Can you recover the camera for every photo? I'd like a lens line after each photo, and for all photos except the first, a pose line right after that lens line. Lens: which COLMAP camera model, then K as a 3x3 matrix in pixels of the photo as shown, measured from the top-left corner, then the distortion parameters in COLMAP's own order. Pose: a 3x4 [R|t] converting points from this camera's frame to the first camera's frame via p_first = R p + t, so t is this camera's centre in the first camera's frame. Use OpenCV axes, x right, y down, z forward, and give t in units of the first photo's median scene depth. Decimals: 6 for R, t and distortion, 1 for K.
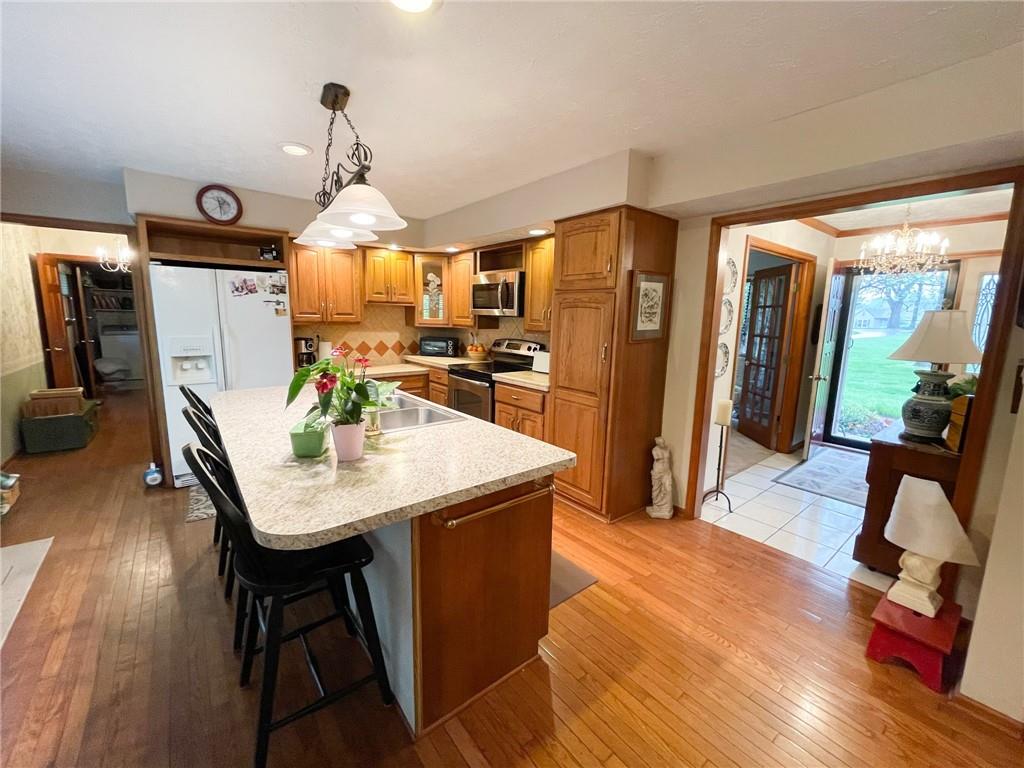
lens RADIAL K [[414.2, 0, 511.0], [0, 414.2, 378.7], [0, 0, 1]] dist [-0.003248, -0.000050]
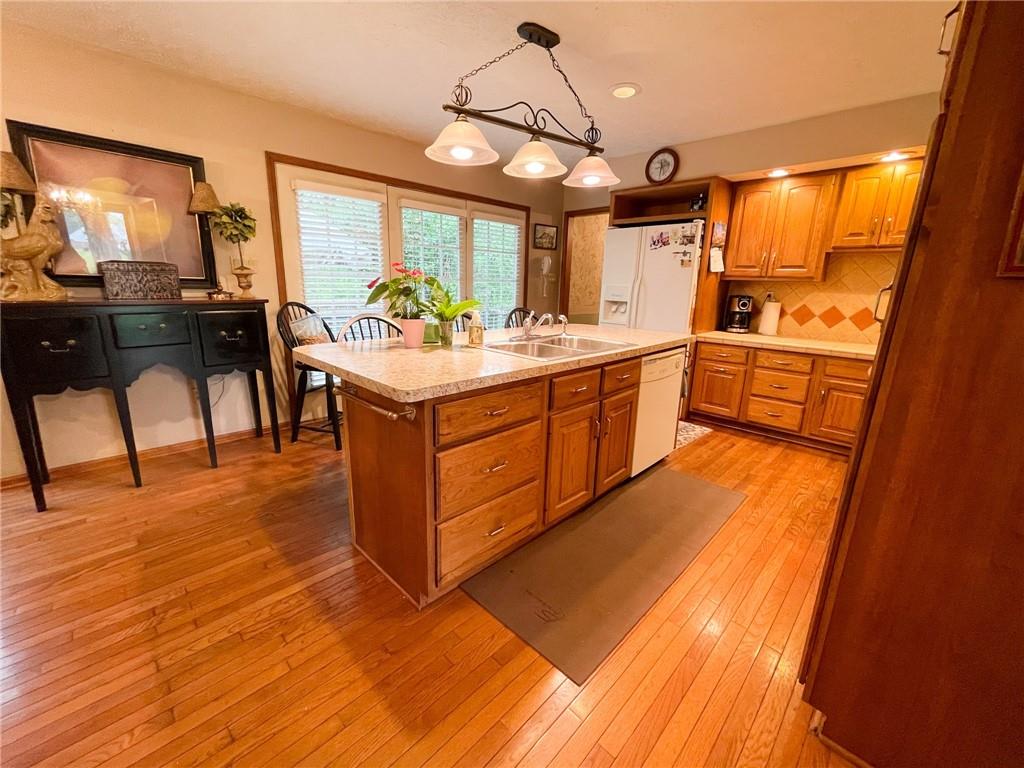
lens RADIAL K [[414.2, 0, 511.0], [0, 414.2, 380.0], [0, 0, 1]] dist [-0.003248, -0.000050]
pose [[0.113809, 0.211818, -0.970660, 0.429859], [-0.176051, 0.965846, 0.190126, -0.004872], [0.977780, 0.149247, 0.147213, 0.495229]]
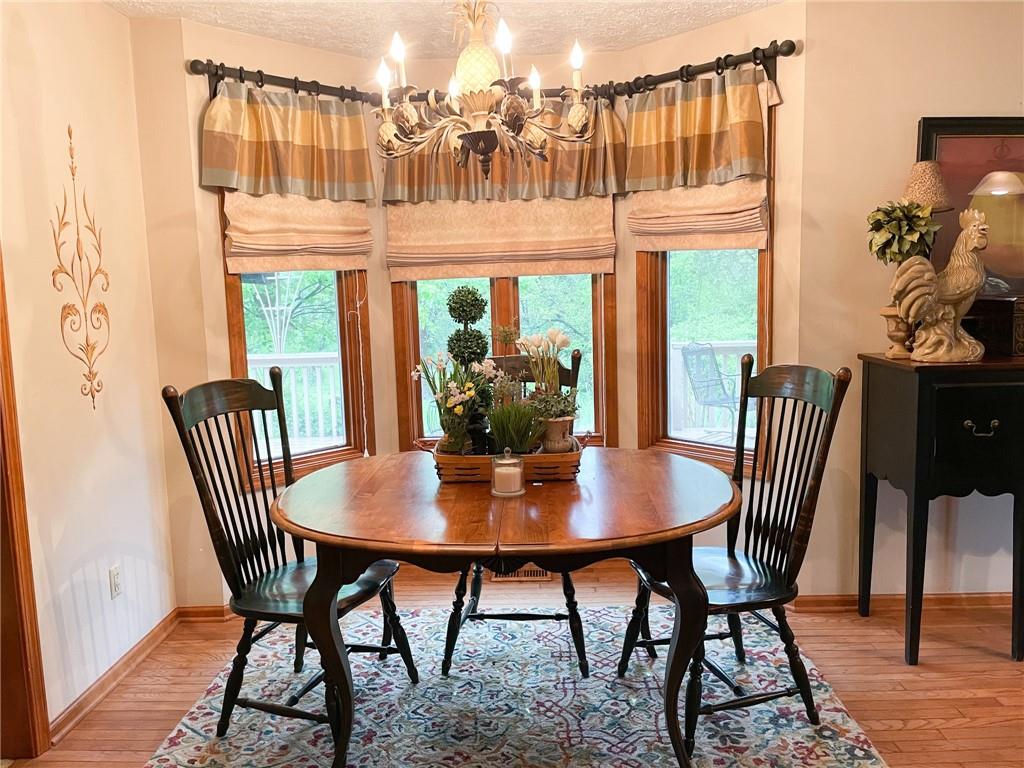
lens RADIAL K [[784.1, 0, 510.4], [0, 784.1, 387.1], [0, 0, 1]] dist [-0.008251, -0.007055]
pose [[-0.638705, 0.086681, -0.764553, 0.637607], [-0.105943, 0.974264, 0.198962, 0.033455], [0.762123, 0.208077, -0.613084, 0.051674]]
